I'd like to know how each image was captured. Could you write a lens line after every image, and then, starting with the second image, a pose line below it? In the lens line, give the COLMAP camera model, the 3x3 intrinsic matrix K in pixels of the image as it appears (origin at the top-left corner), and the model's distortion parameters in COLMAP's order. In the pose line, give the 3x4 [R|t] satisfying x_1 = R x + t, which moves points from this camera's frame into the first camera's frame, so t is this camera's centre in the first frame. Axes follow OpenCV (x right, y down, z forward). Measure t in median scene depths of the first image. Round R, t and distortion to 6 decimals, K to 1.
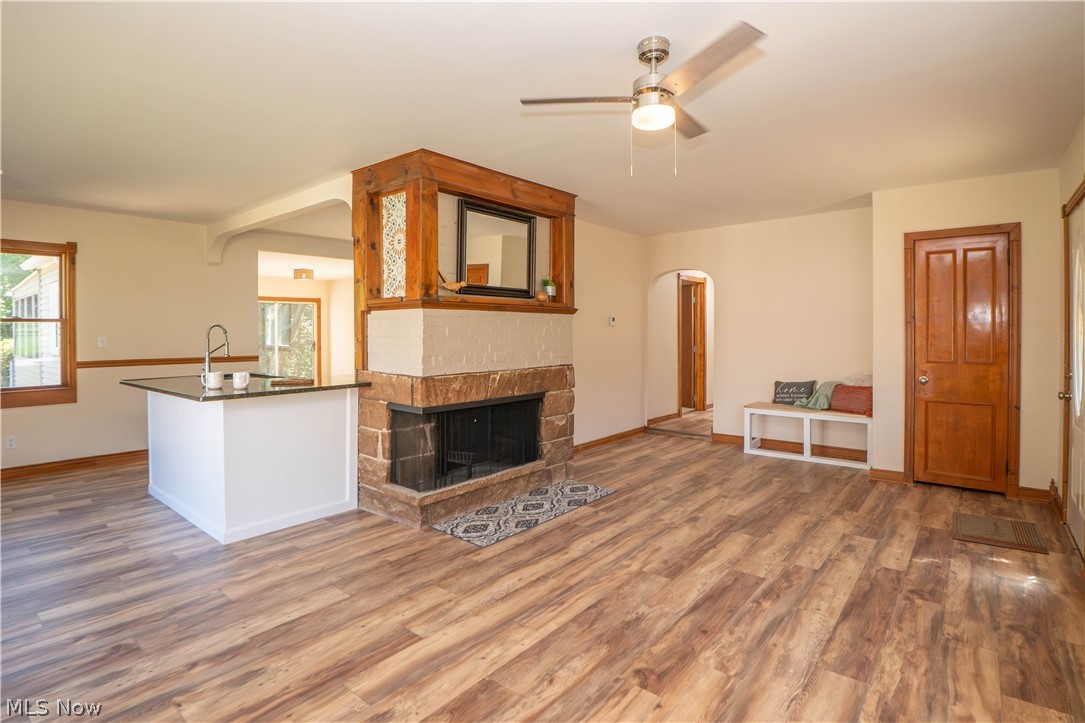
lens RADIAL K [[541.4, 0, 542.5], [0, 541.4, 361.5], [0, 0, 1]] dist [-0.027278, 0.002392]
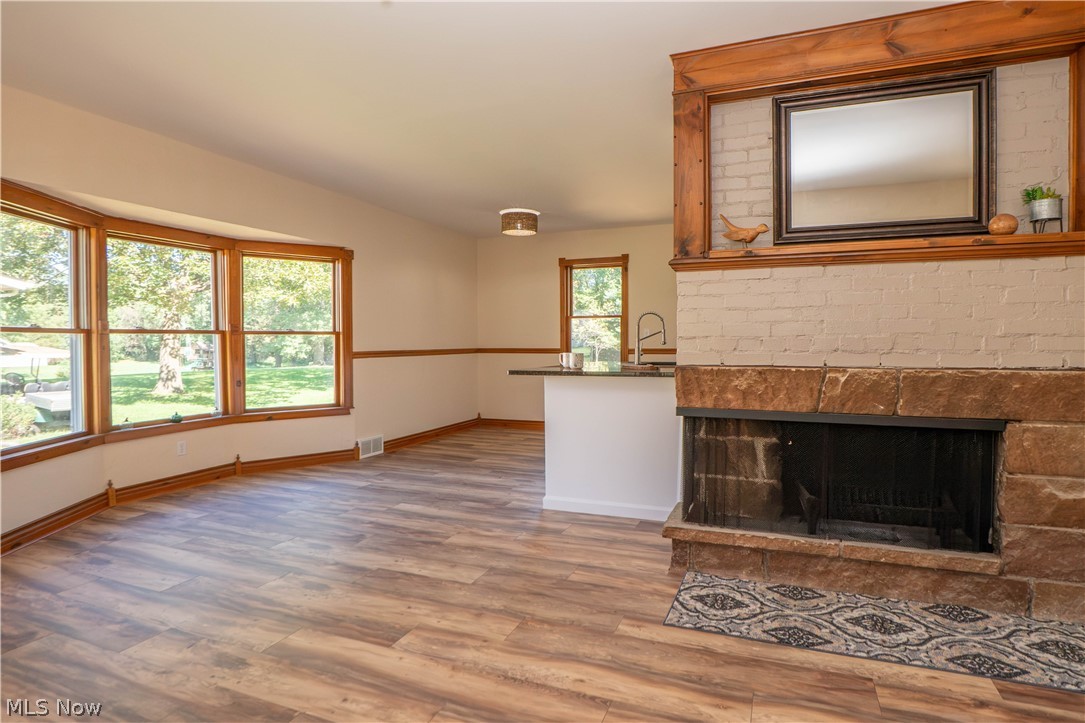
lens RADIAL K [[541.4, 0, 542.5], [0, 541.4, 361.5], [0, 0, 1]] dist [-0.027278, 0.002392]
pose [[0.330406, 0.038036, -0.943072, 0.396077], [-0.044084, 0.998719, 0.024835, 0.012475], [0.942809, 0.033368, 0.331660, 0.557242]]
